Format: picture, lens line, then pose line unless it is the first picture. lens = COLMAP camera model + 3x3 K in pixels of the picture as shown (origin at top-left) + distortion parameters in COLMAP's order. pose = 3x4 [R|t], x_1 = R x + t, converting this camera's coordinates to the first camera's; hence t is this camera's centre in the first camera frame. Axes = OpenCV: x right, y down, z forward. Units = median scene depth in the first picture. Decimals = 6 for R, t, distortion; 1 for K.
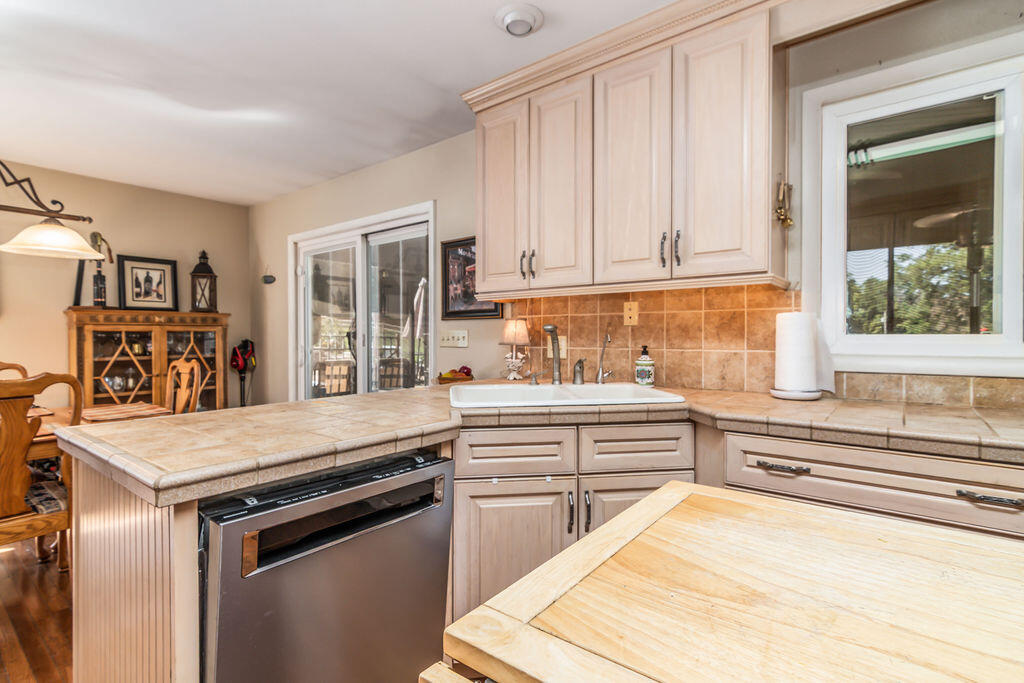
lens RADIAL K [[494.7, 0, 512.5], [0, 494.7, 339.0], [0, 0, 1]] dist [0.002965, 0.003390]
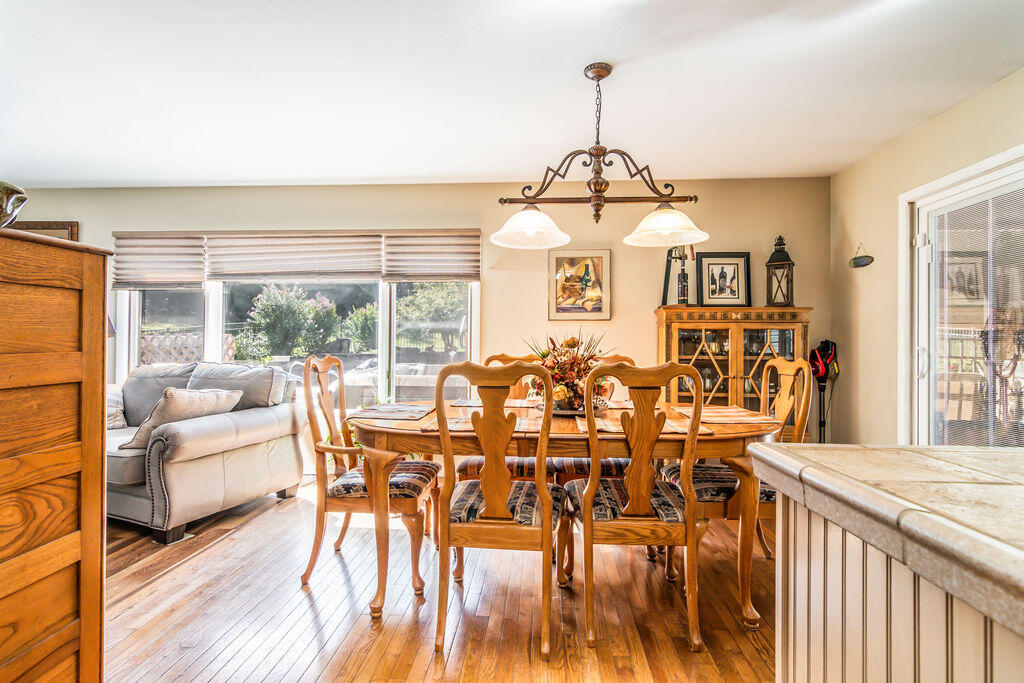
lens RADIAL K [[494.7, 0, 513.1], [0, 494.7, 340.5], [0, 0, 1]] dist [0.002965, 0.003390]
pose [[0.572885, -0.000517, -0.819635, -0.202254], [-0.016517, 0.999789, -0.012175, 0.023531], [0.819469, 0.020512, 0.572756, 0.144374]]
